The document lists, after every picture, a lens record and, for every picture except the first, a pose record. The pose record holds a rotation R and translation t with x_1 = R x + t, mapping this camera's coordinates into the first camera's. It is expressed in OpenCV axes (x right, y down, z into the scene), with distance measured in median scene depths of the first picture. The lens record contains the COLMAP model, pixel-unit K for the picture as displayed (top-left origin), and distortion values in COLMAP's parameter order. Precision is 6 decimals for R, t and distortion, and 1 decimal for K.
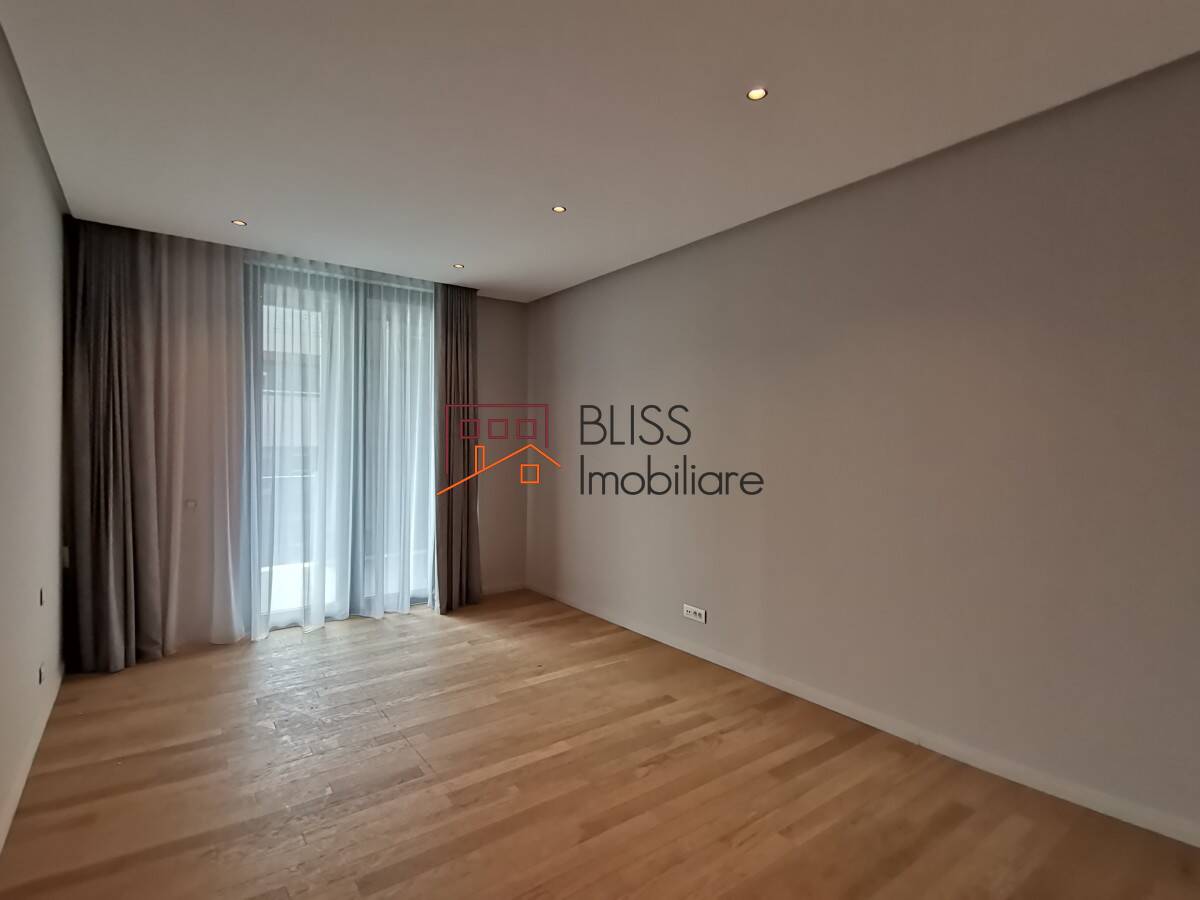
lens RADIAL K [[599.1, 0, 605.1], [0, 599.1, 437.2], [0, 0, 1]] dist [0.050743, -0.042513]
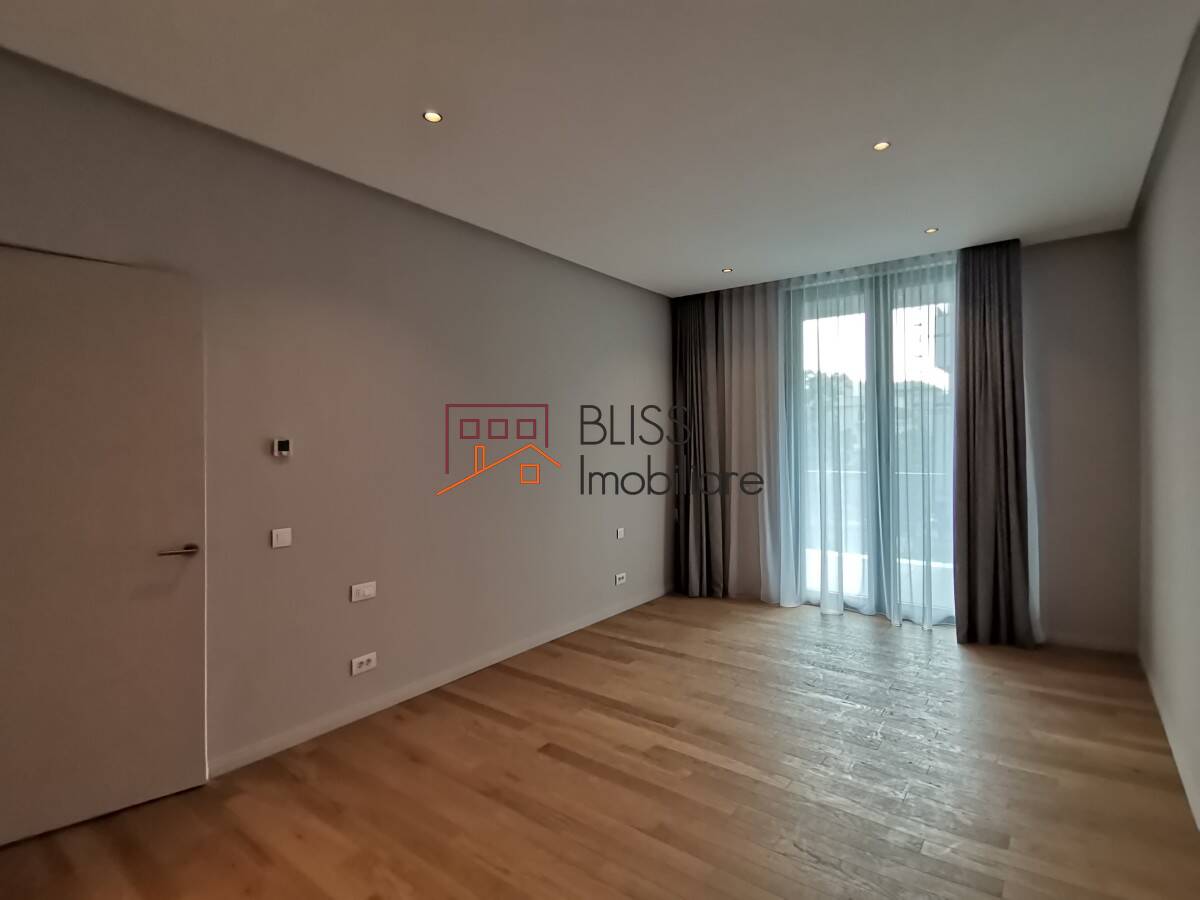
lens RADIAL K [[599.1, 0, 605.1], [0, 599.1, 437.2], [0, 0, 1]] dist [0.050743, -0.042513]
pose [[0.286271, -0.014524, -0.958038, 0.451132], [0.017561, 0.999797, -0.009909, 0.007462], [0.957988, -0.013987, 0.286468, 0.320765]]
